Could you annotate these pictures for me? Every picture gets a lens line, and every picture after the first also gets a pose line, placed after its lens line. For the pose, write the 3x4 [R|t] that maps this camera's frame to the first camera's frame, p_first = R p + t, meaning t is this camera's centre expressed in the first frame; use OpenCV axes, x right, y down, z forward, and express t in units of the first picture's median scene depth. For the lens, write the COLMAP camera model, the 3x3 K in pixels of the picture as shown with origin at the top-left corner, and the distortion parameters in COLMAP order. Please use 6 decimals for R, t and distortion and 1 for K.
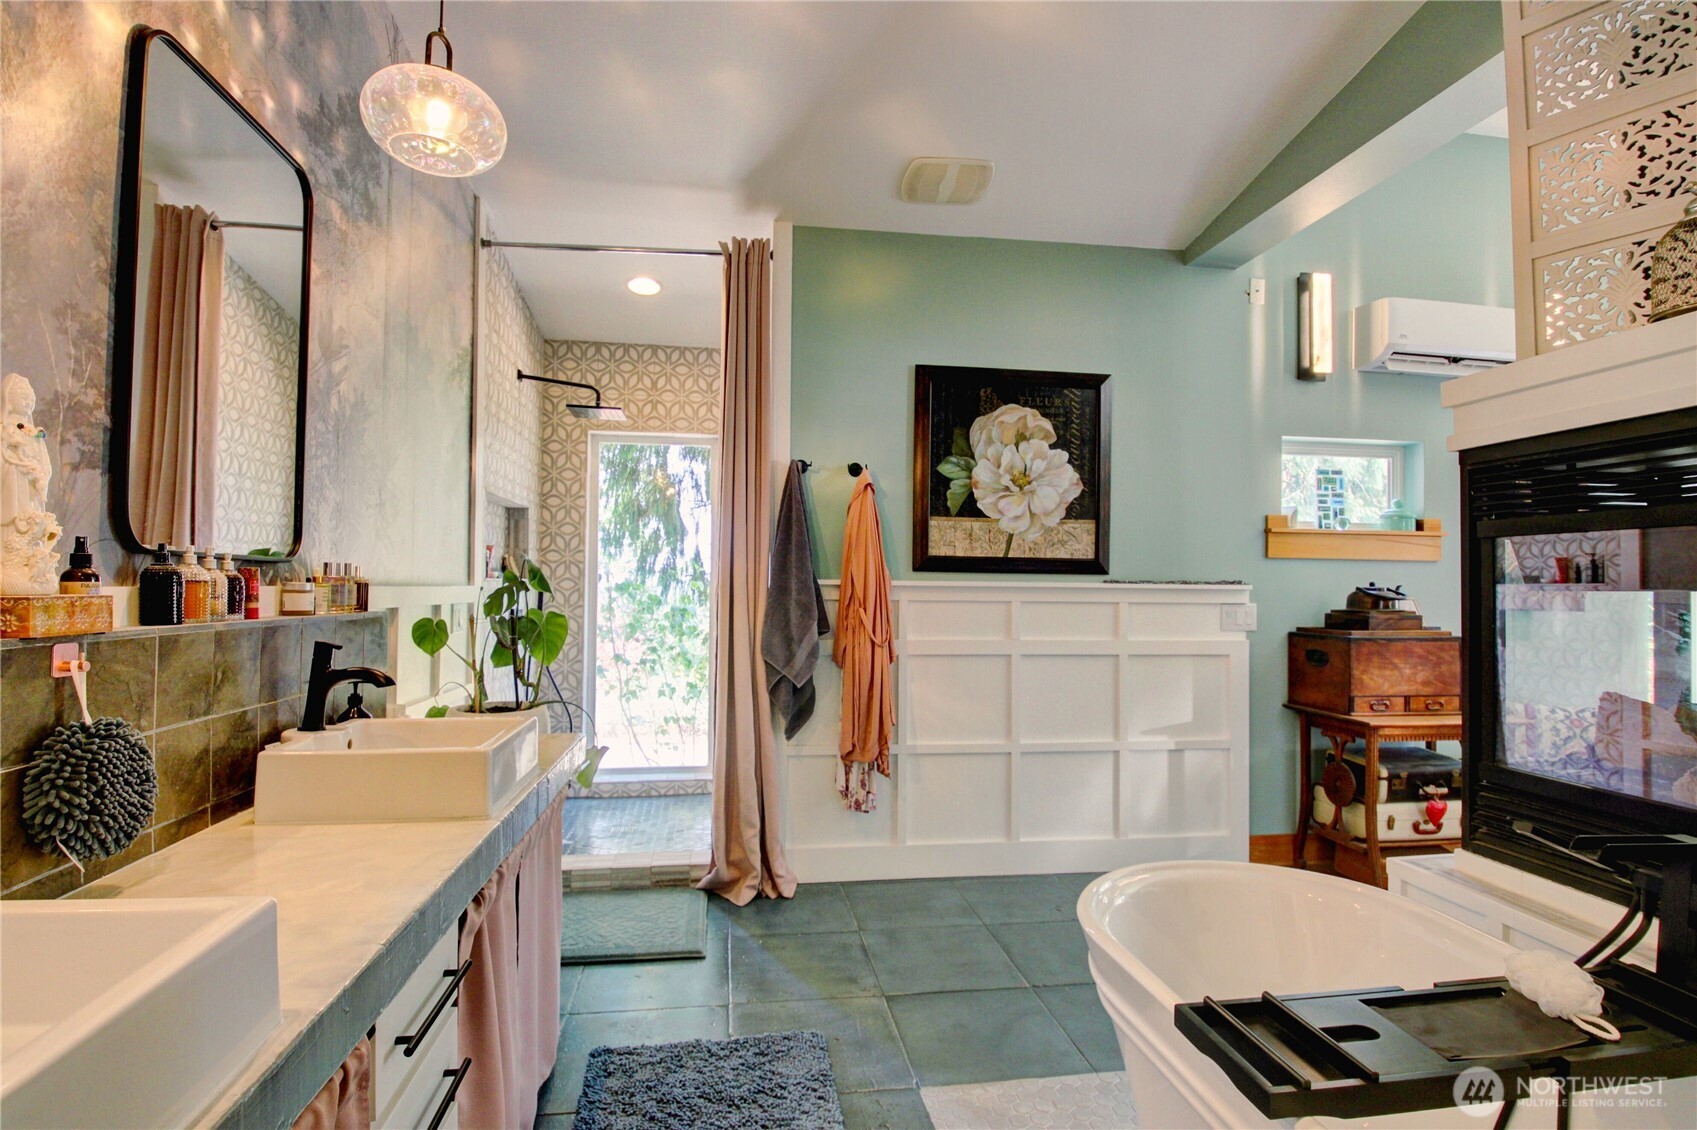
lens RADIAL K [[869.9, 0, 848.5], [0, 869.9, 565.0], [0, 0, 1]] dist [0.016012, -0.000464]
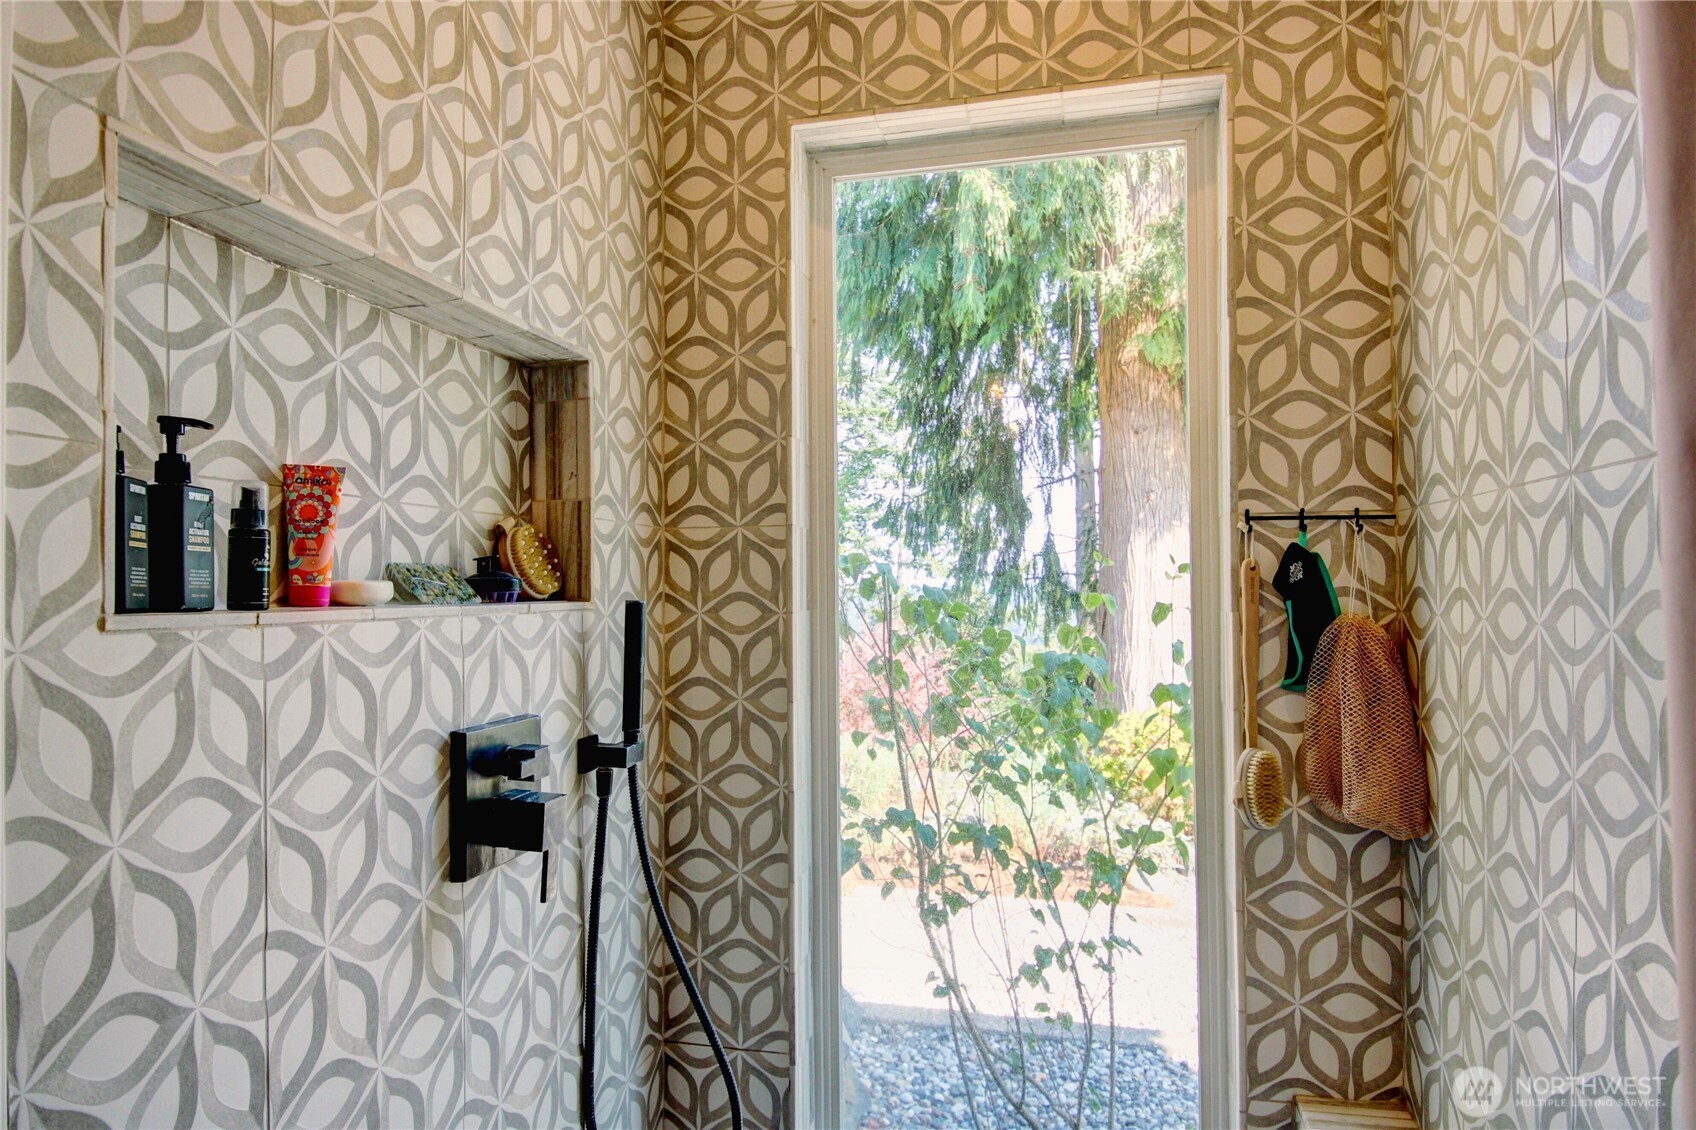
lens RADIAL K [[949.1, 0, 848.0], [0, 949.1, 565.0], [0, 0, 1]] dist [0.040747, -0.049224]
pose [[0.936400, -0.024328, -0.350090, -0.160324], [0.023547, 0.999702, -0.006487, 0.007415], [0.350143, -0.002169, 0.936694, 0.675022]]
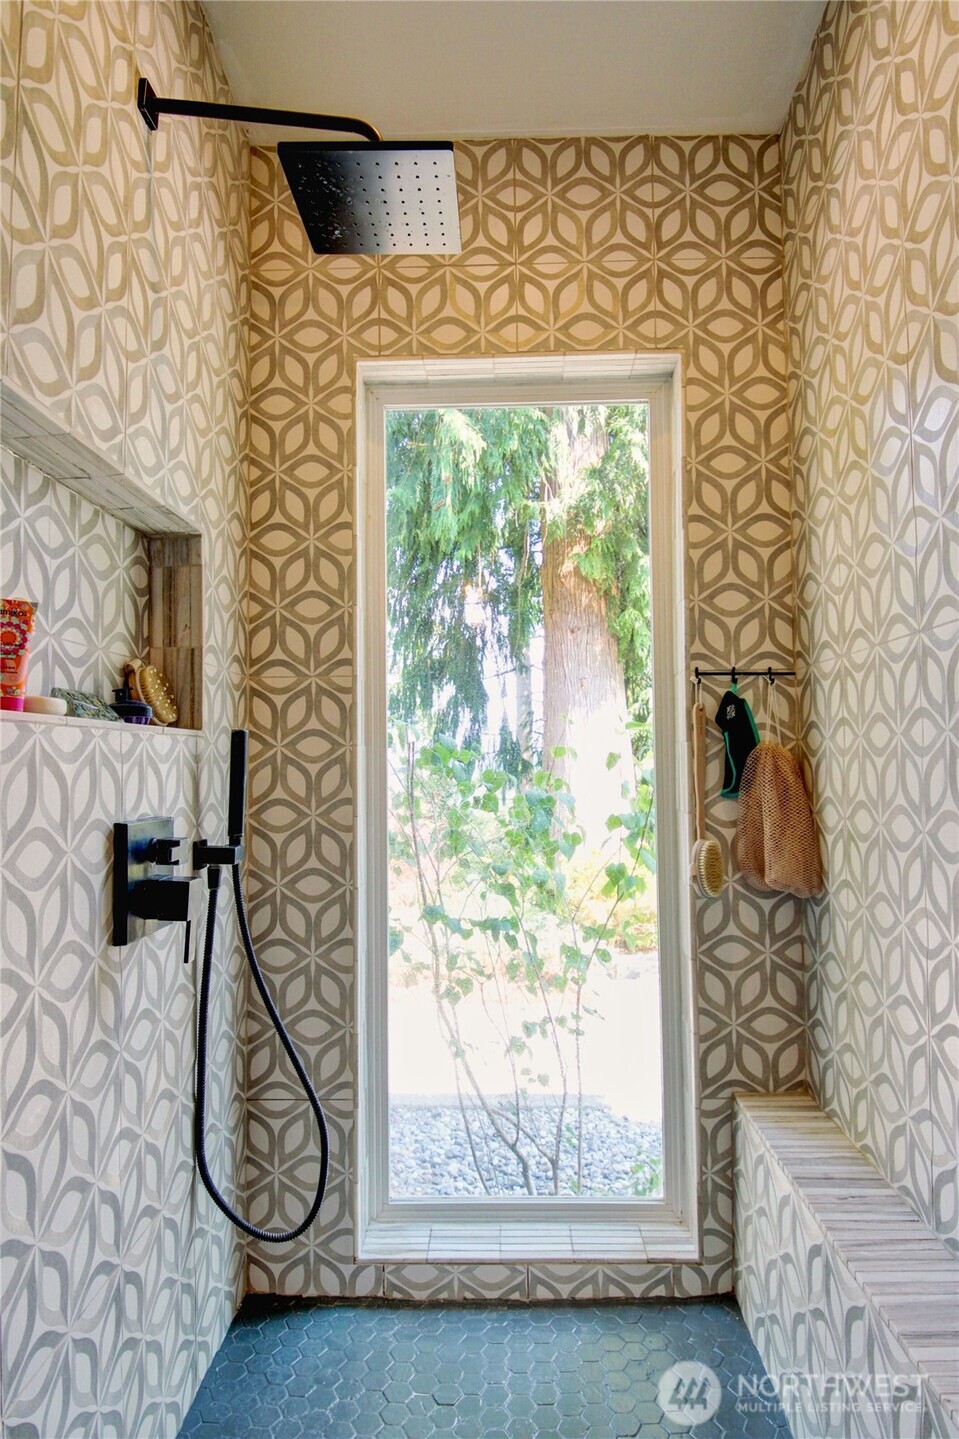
lens RADIAL K [[805.3, 0, 477.8], [0, 805.3, 725.3], [0, 0, 1]] dist [0.040747, -0.049224]
pose [[0.986069, -0.027284, -0.164083, -0.185043], [0.023279, 0.999384, -0.026280, 0.023527], [0.164698, 0.022094, 0.986096, 0.637967]]
